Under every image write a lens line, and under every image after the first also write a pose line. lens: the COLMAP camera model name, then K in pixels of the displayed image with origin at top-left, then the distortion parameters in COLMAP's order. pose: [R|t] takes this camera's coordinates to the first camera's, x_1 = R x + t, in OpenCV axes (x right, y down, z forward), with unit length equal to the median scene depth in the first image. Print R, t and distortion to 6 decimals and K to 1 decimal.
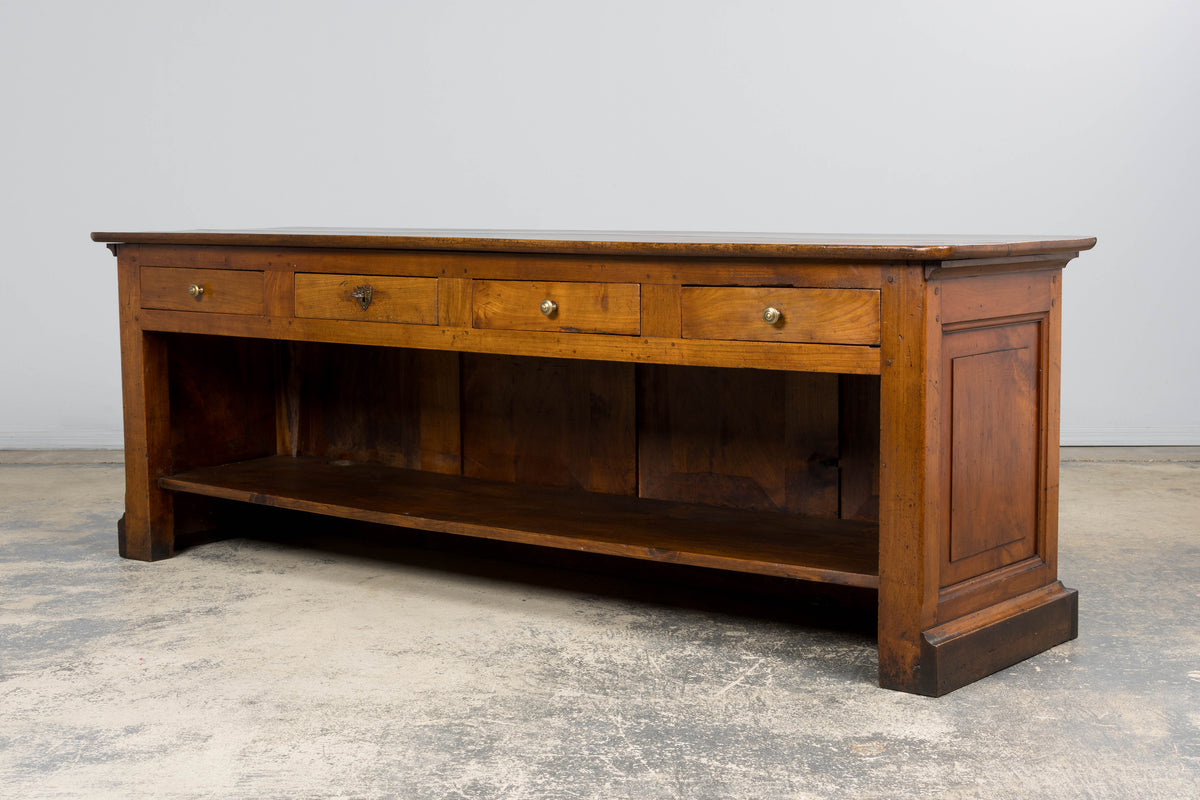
lens RADIAL K [[1969.9, 0, 600.0], [0, 1969.9, 400.0], [0, 0, 1]] dist [-0.020976, 0.063005]
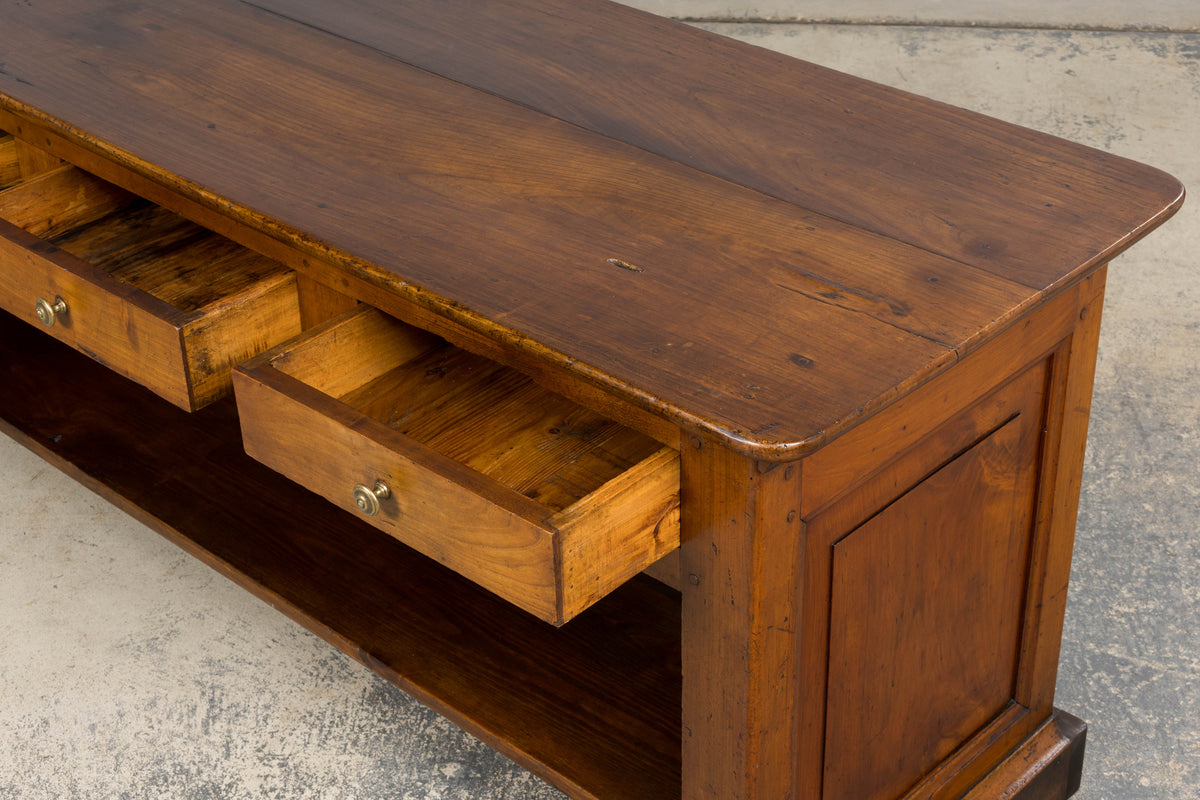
lens RADIAL K [[1969.9, 0, 600.0], [0, 1969.9, 400.0], [0, 0, 1]] dist [-0.020976, 0.063005]
pose [[0.994620, 0.038652, -0.096105, 0.150332], [0.007155, 0.899927, 0.435982, -0.251703], [0.103339, -0.434324, 0.894809, 0.497569]]
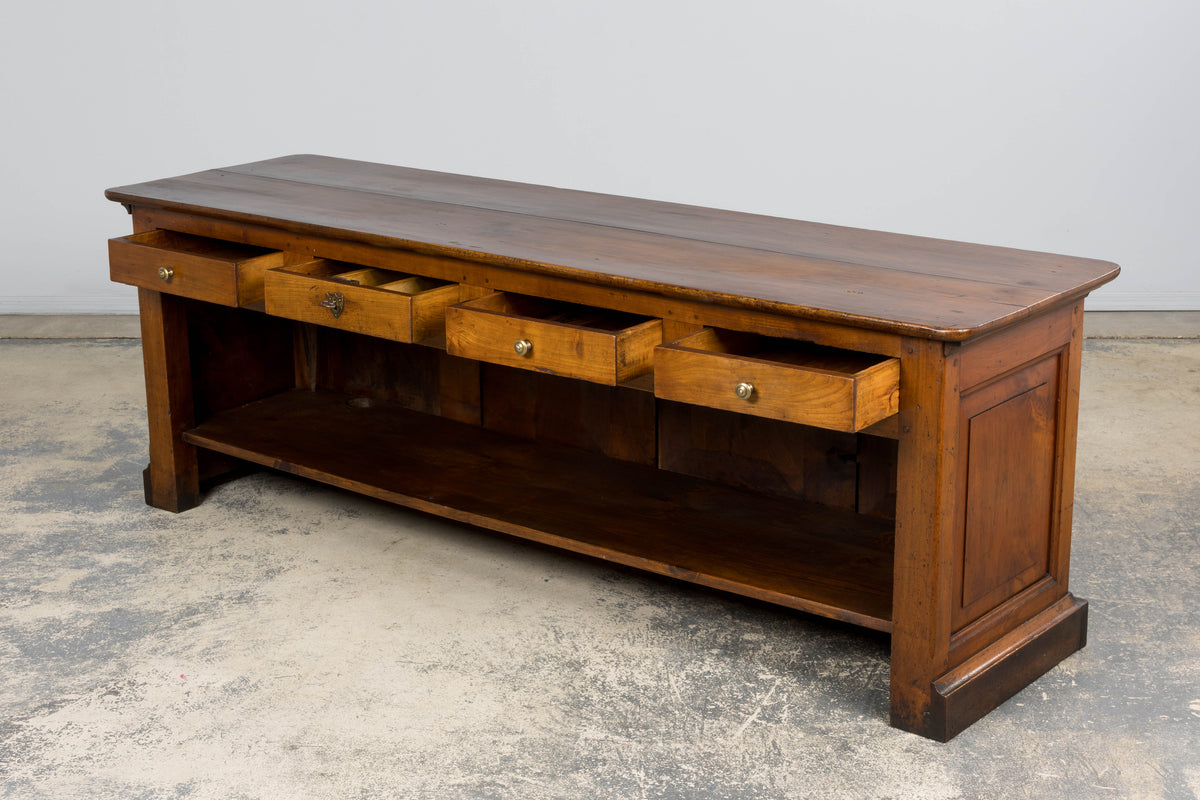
lens RADIAL K [[2094.7, 0, 563.2], [0, 2094.7, 403.1], [0, 0, 1]] dist [-0.008759, 0.050042]
pose [[0.999767, -0.000925, -0.021553, -0.006870], [0.004740, 0.984081, 0.177656, -0.200276], [0.021045, -0.177717, 0.983857, -0.060427]]
